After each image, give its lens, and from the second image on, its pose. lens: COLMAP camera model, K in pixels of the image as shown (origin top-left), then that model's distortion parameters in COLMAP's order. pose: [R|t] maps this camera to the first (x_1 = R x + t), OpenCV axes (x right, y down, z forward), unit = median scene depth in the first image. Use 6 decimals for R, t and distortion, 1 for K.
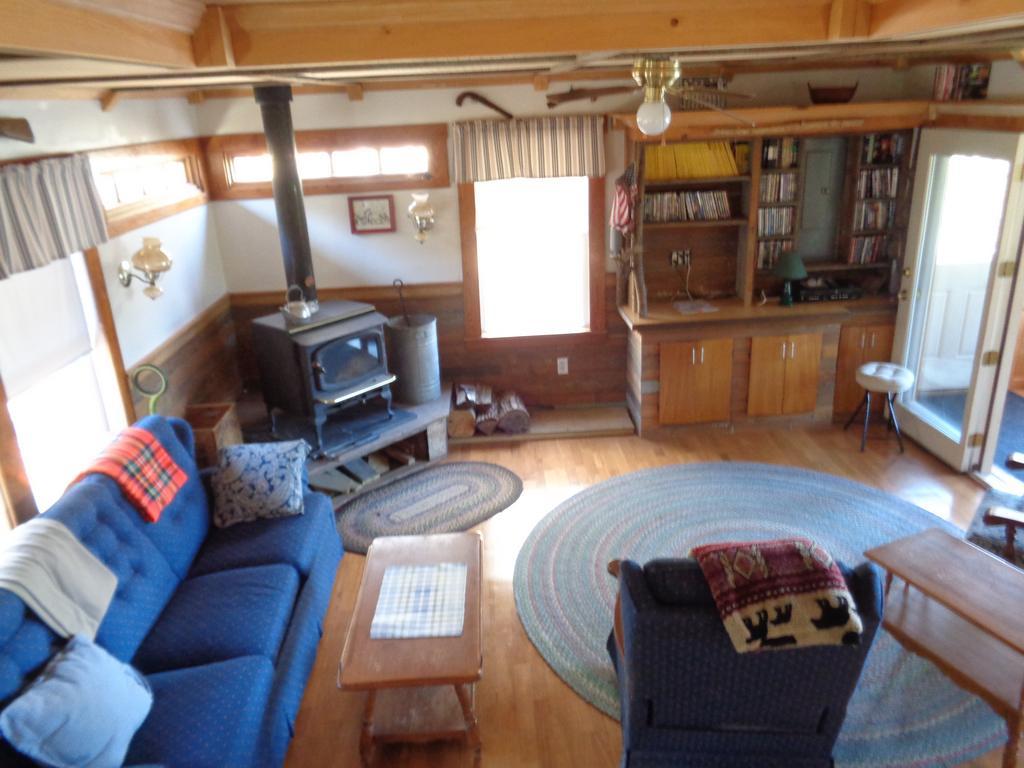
lens RADIAL K [[763.4, 0, 516.5], [0, 763.4, 379.4], [0, 0, 1]] dist [-0.002436, 0.000887]
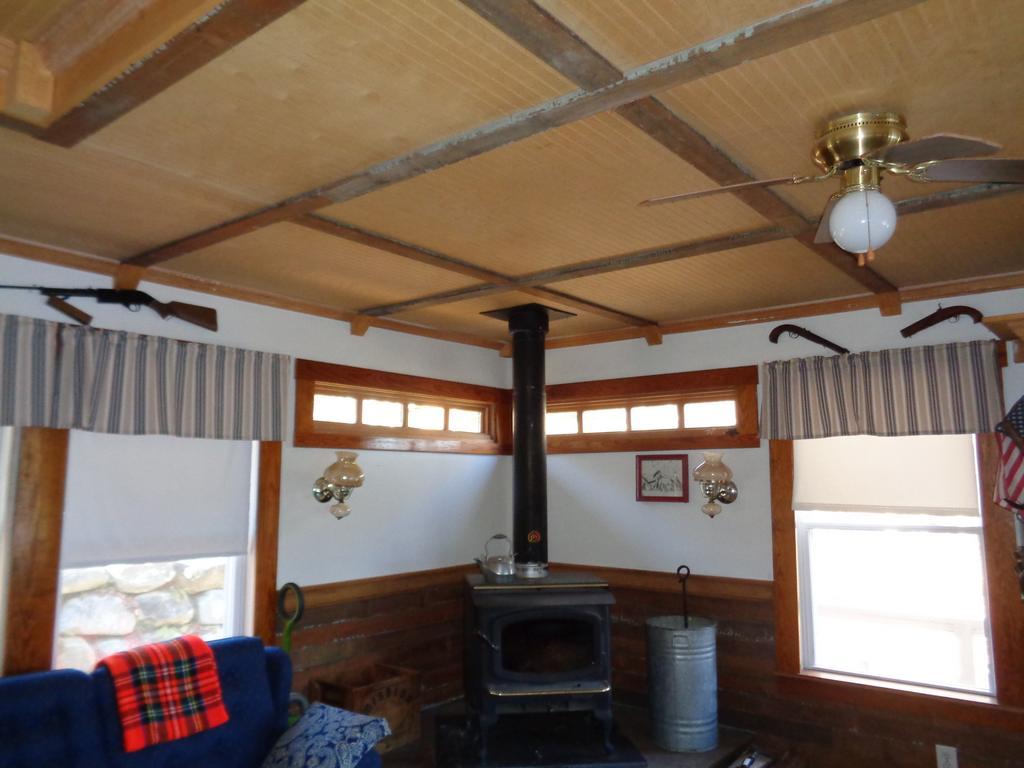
lens RADIAL K [[763.4, 0, 513.5], [0, 763.4, 379.0], [0, 0, 1]] dist [-0.002436, 0.000887]
pose [[0.762443, -0.038350, -0.645918, 0.214656], [-0.256201, 0.898766, -0.355782, 0.012816], [0.594173, 0.436748, 0.675433, 0.338372]]
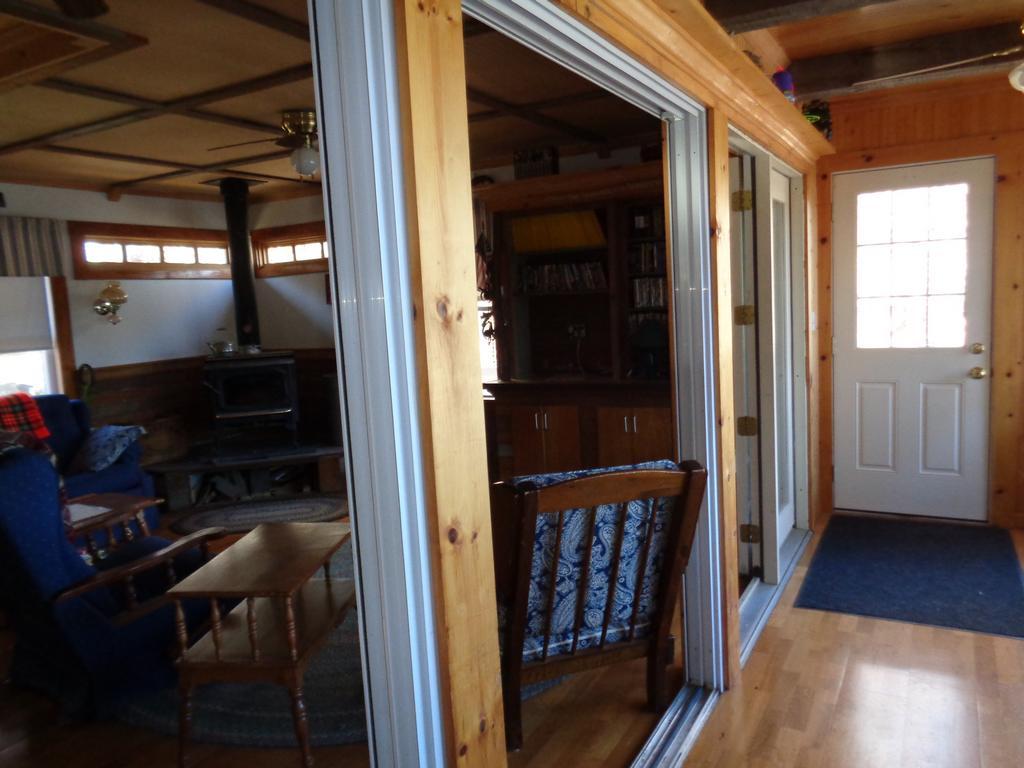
lens RADIAL K [[763.4, 0, 515.5], [0, 763.4, 384.2], [0, 0, 1]] dist [-0.002436, 0.000887]
pose [[0.857620, 0.058763, -0.510916, 0.692647], [-0.165654, 0.972068, -0.166263, 0.089863], [0.486875, 0.227225, 0.843399, 0.149495]]
